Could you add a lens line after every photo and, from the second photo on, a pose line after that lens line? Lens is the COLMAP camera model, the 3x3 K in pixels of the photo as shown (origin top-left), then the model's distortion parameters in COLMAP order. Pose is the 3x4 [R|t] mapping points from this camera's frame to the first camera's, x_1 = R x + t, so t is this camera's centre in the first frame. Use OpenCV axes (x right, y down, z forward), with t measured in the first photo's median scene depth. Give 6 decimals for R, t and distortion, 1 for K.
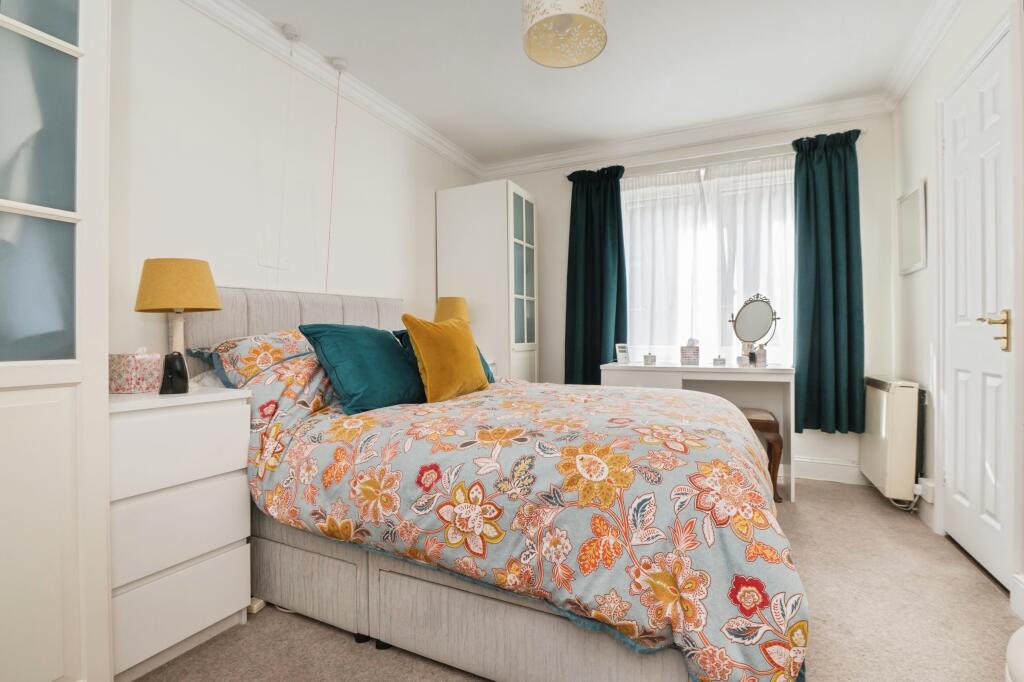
lens RADIAL K [[469.8, 0, 513.5], [0, 469.8, 332.5], [0, 0, 1]] dist [-0.004842, -0.000988]
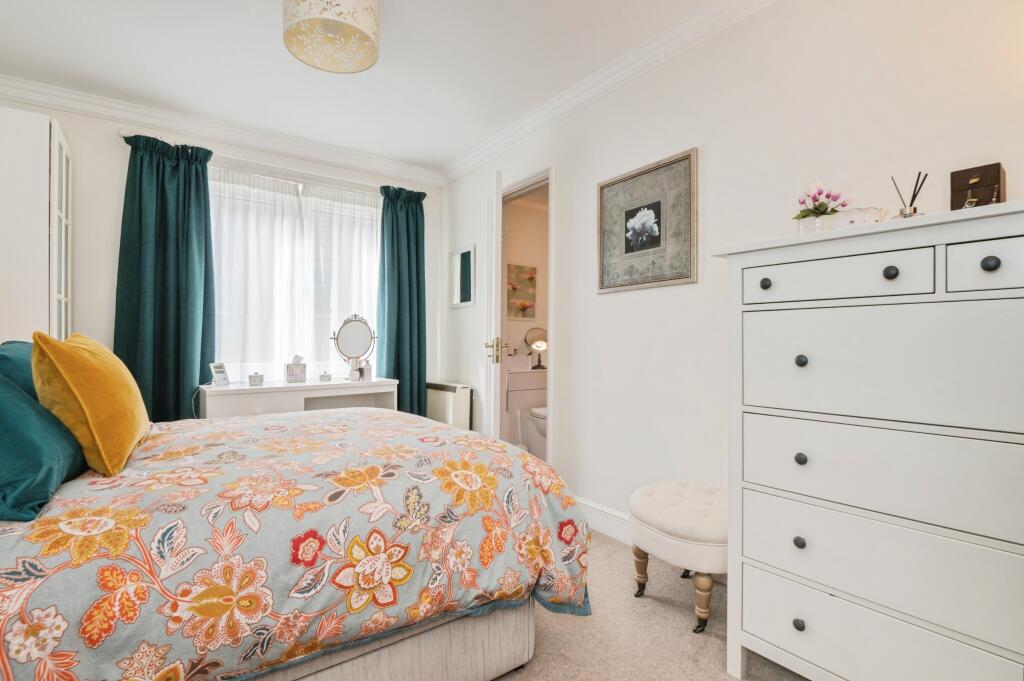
lens RADIAL K [[493.8, 0, 512.0], [0, 493.8, 340.5], [0, 0, 1]] dist [-0.014918, -0.001359]
pose [[0.467598, 0.004871, 0.883928, -0.798605], [-0.008323, 0.999965, -0.001108, -0.053162], [-0.883902, -0.006839, 0.467622, 0.311236]]
